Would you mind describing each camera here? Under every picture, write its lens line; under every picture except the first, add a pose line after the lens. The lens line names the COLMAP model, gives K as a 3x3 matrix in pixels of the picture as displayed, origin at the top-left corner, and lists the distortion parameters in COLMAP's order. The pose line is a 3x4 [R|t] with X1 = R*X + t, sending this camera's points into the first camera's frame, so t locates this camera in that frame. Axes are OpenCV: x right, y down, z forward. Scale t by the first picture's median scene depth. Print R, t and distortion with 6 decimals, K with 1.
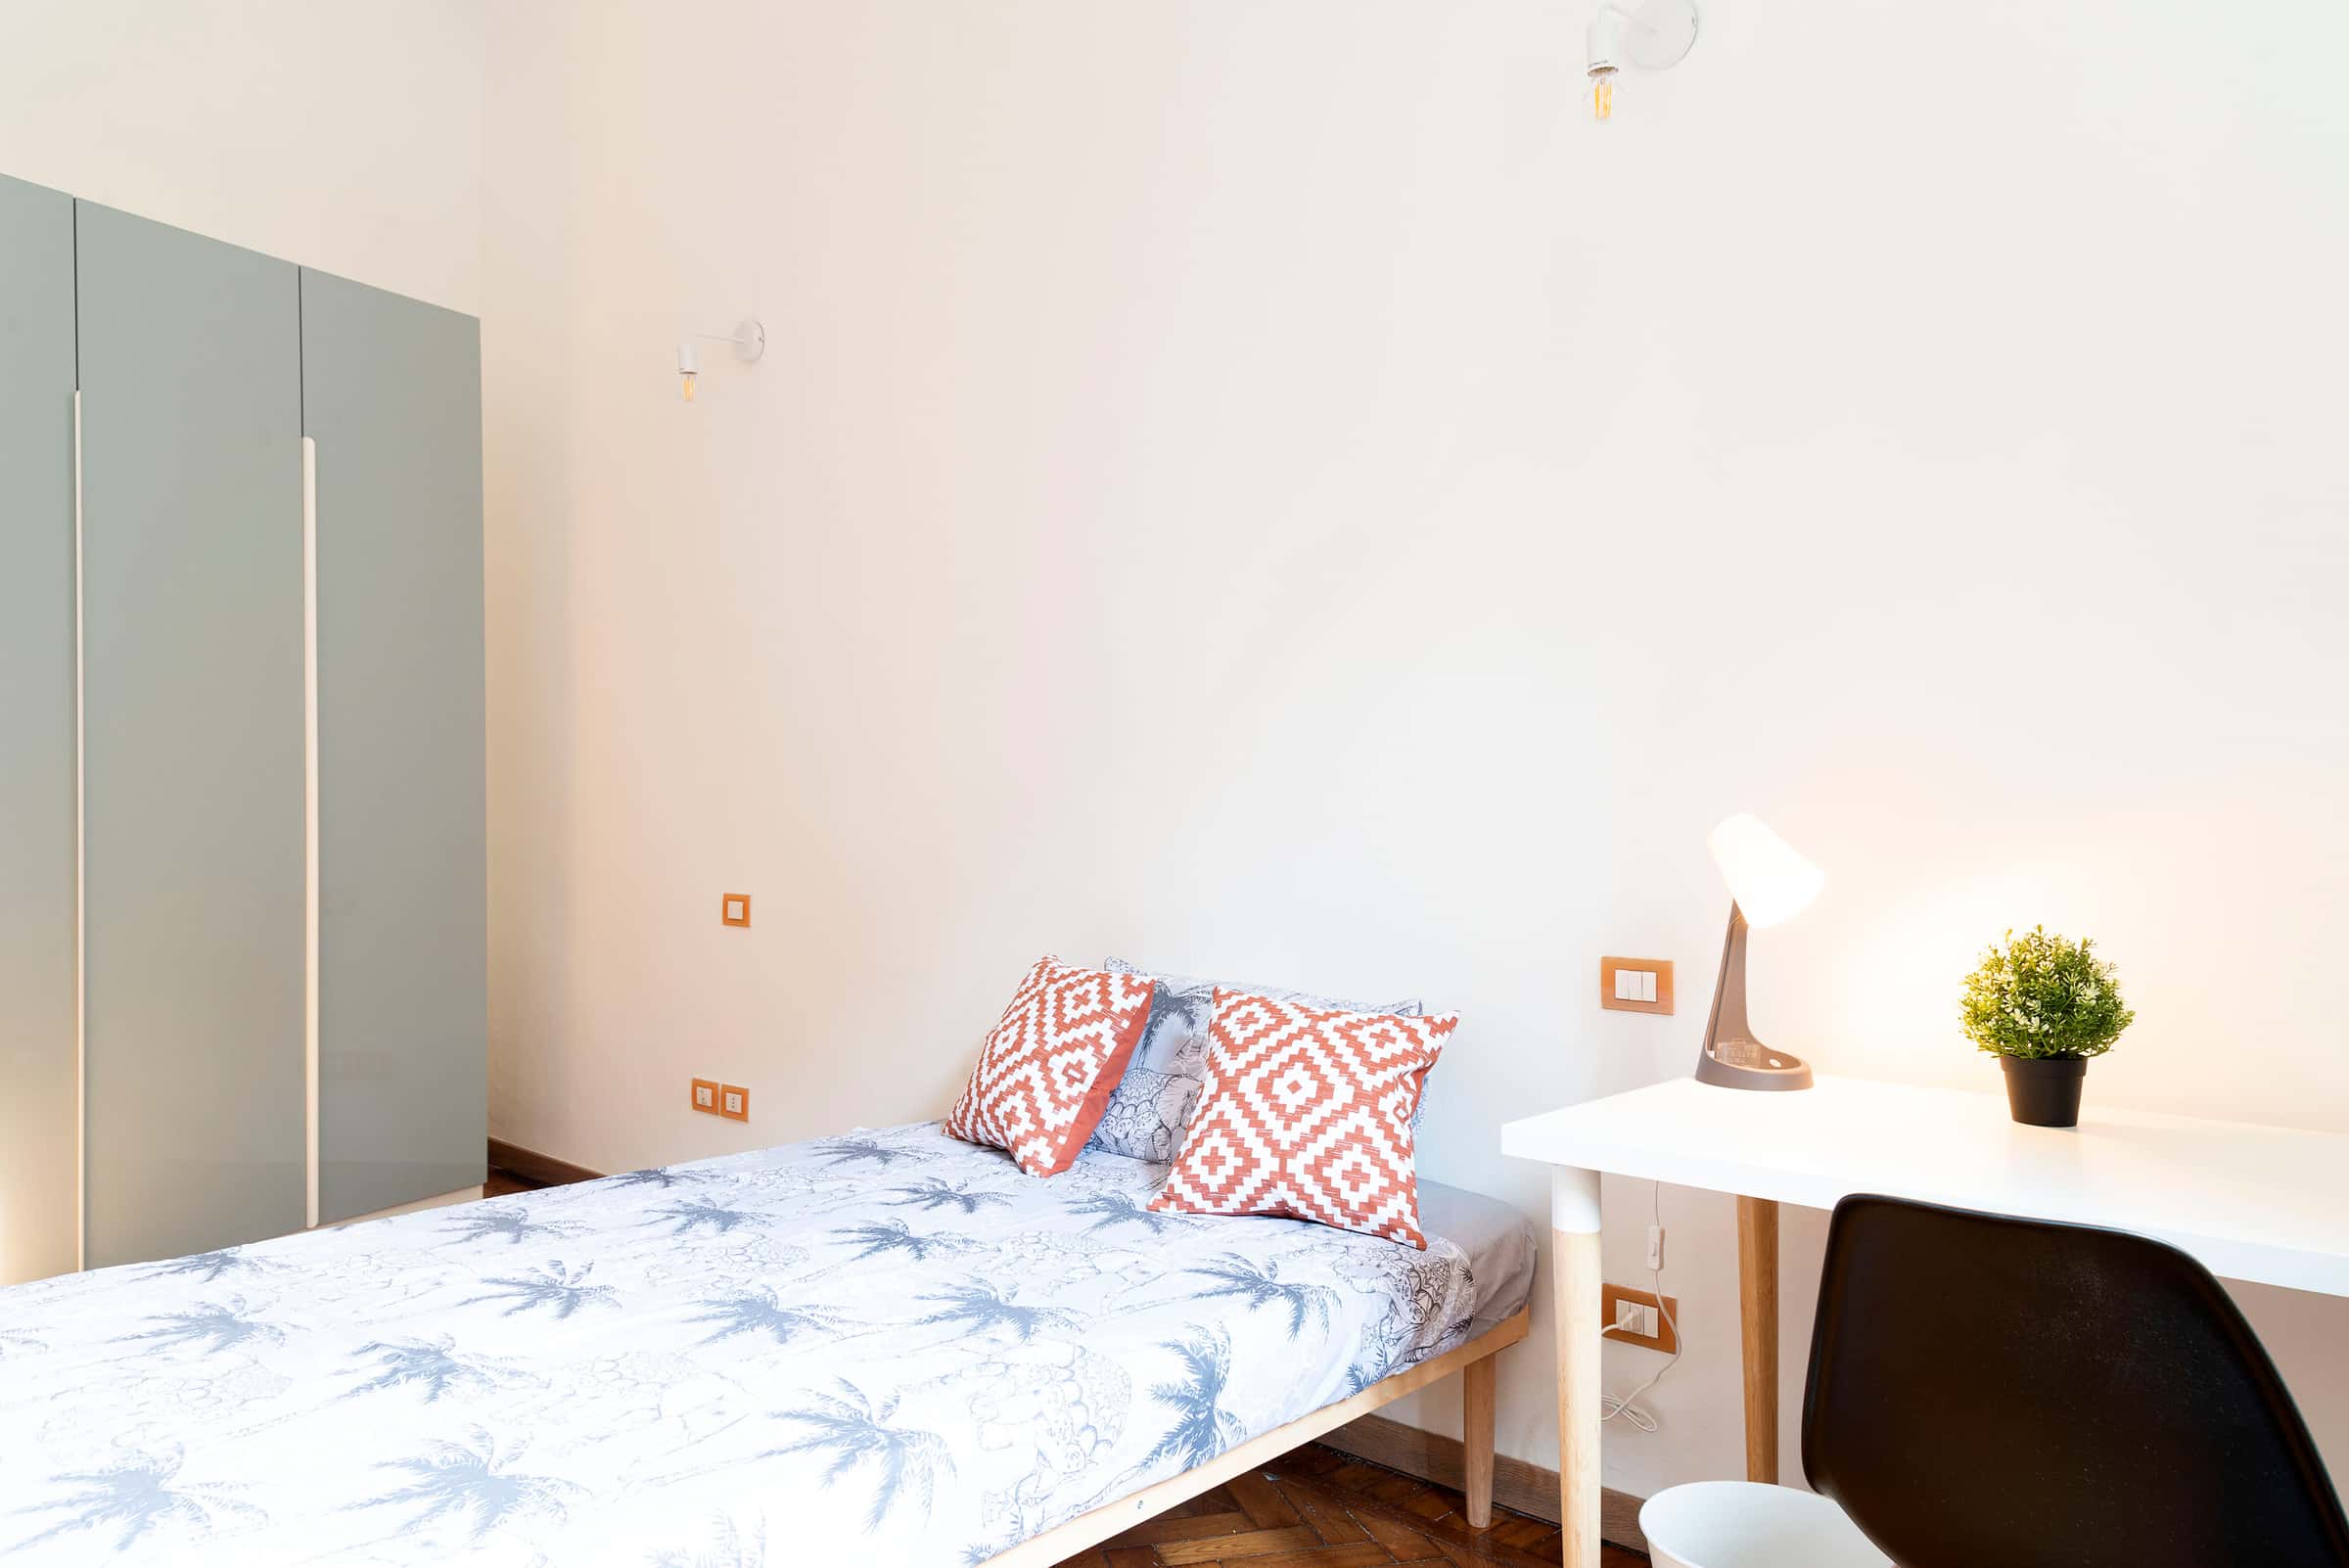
lens RADIAL K [[1589.1, 0, 1132.7], [0, 1589.1, 706.2], [0, 0, 1]] dist [0.045303, -0.032947]
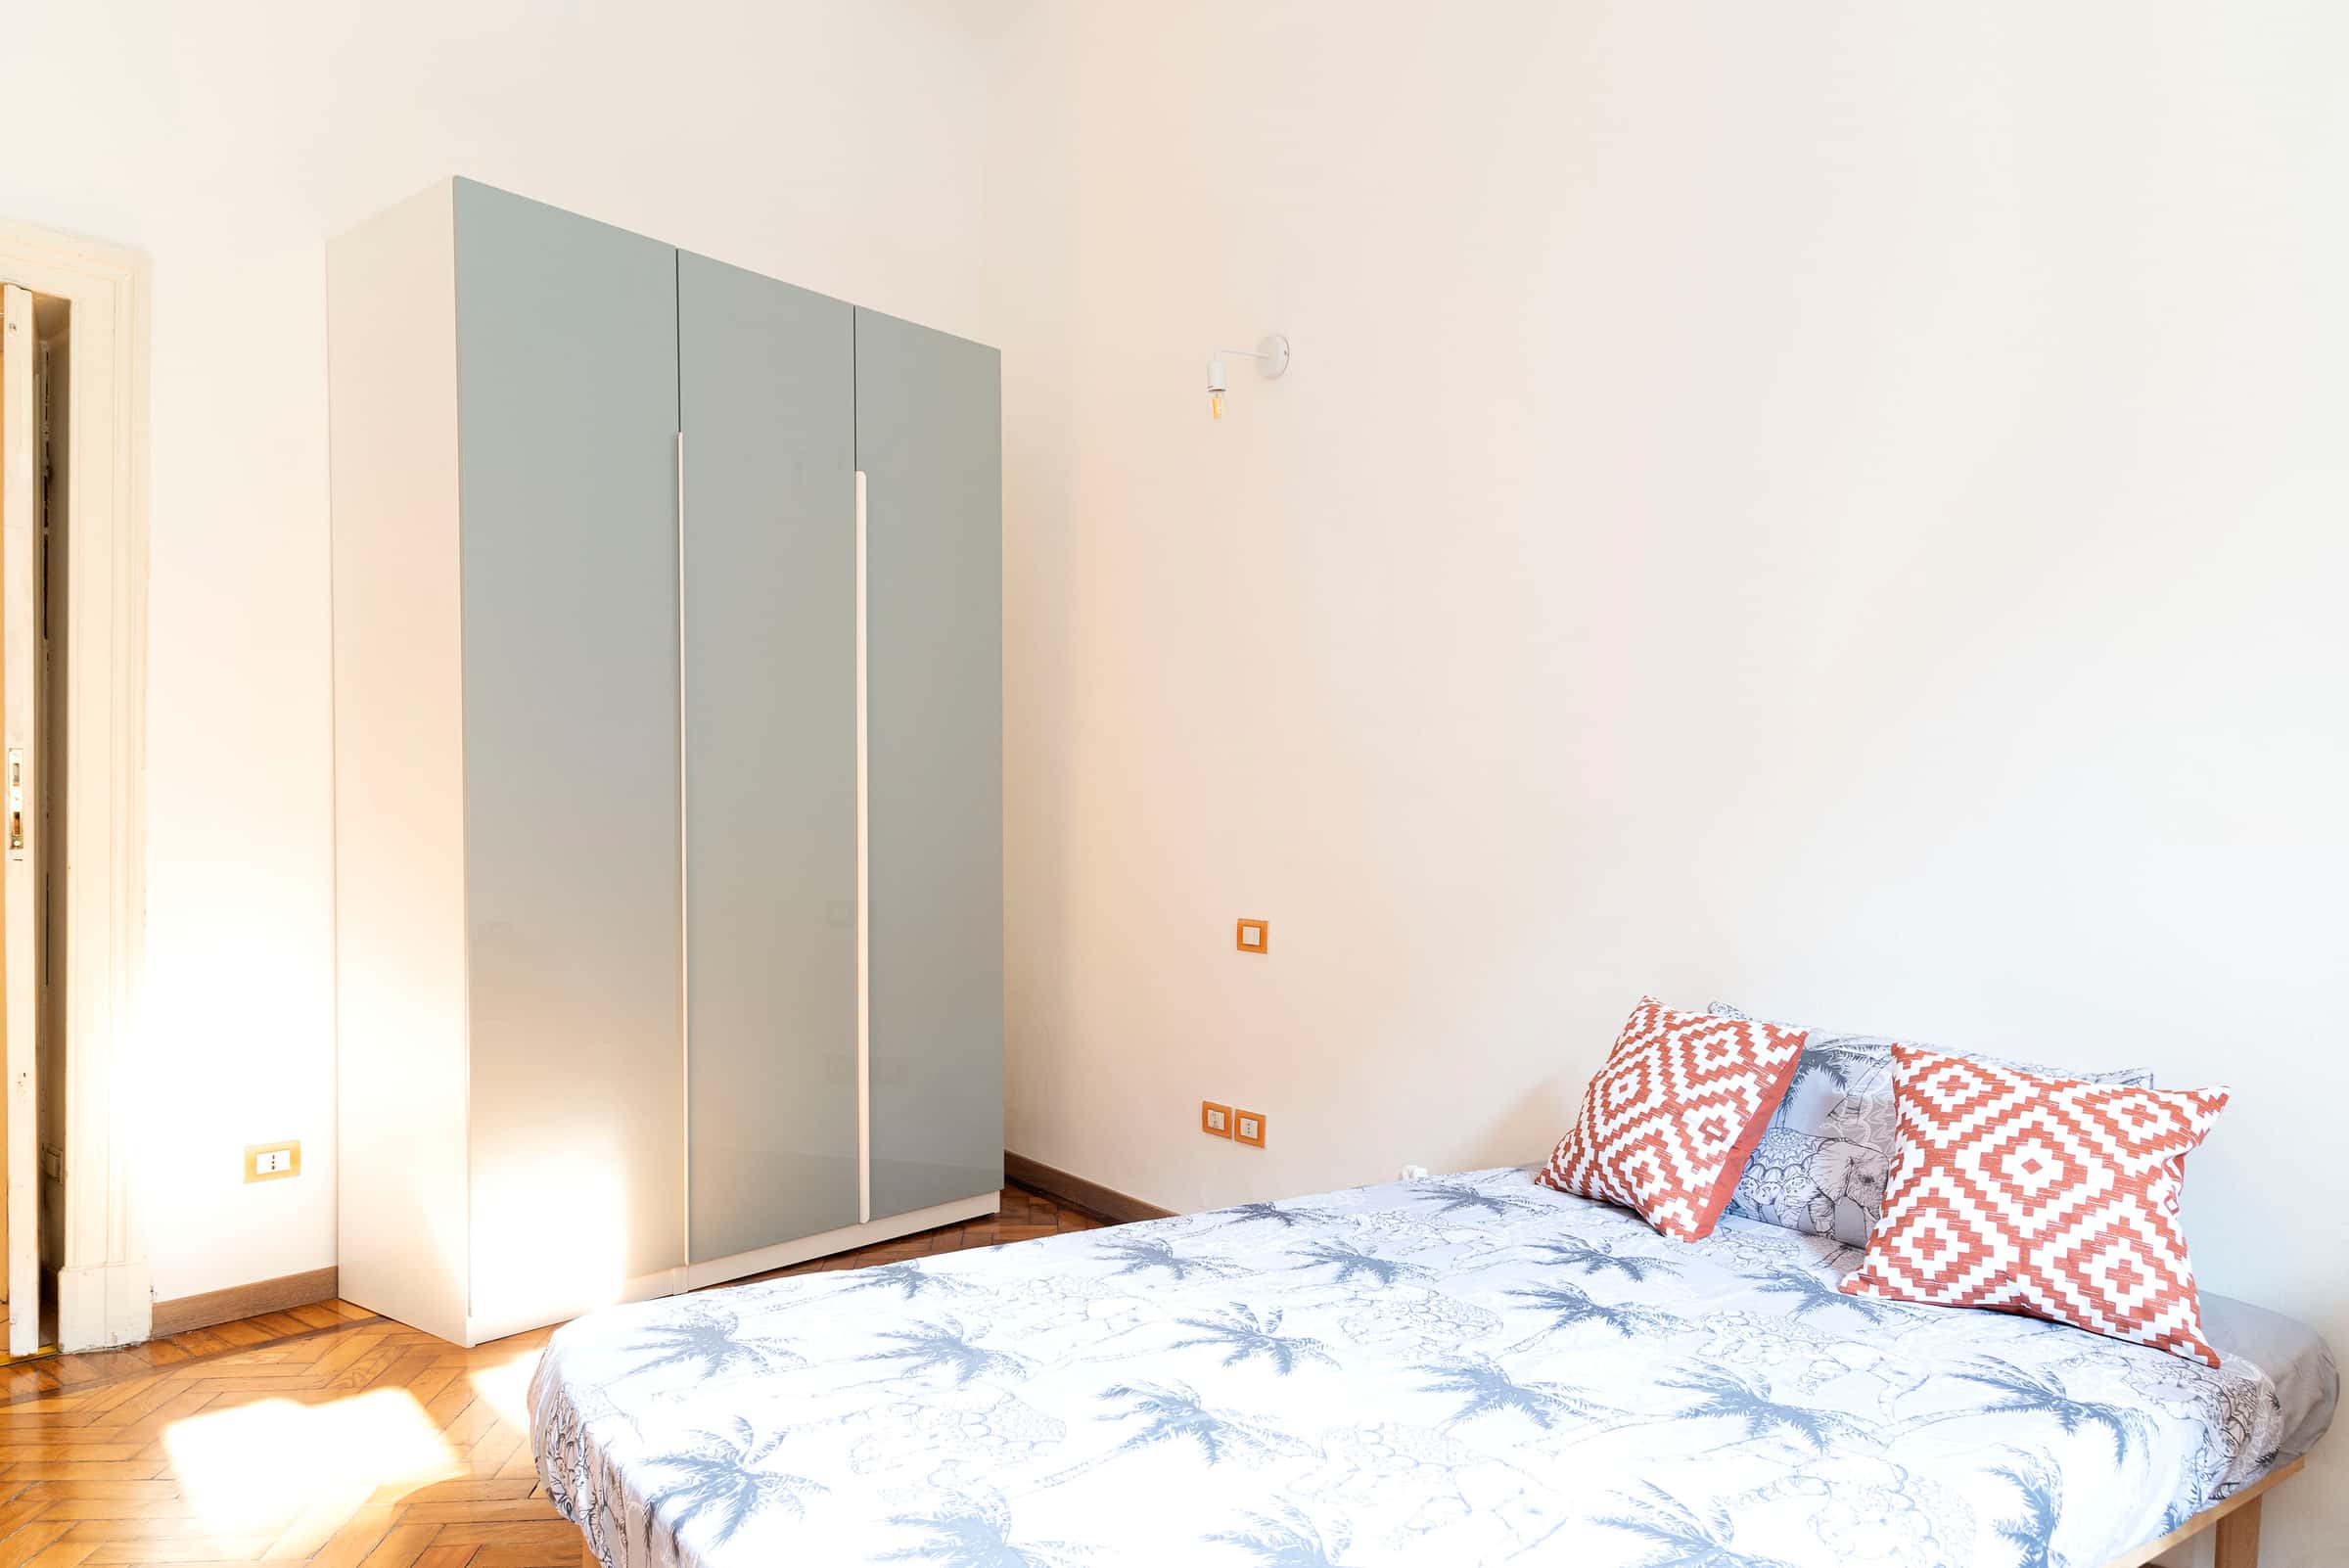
lens RADIAL K [[1589.1, 0, 1189.5], [0, 1589.1, 781.5], [0, 0, 1]] dist [0.045303, -0.032947]
pose [[0.977524, 0.004612, -0.210774, -0.156509], [0.002054, 0.999505, 0.031398, 0.001882], [0.210814, -0.031126, 0.977031, 0.056302]]
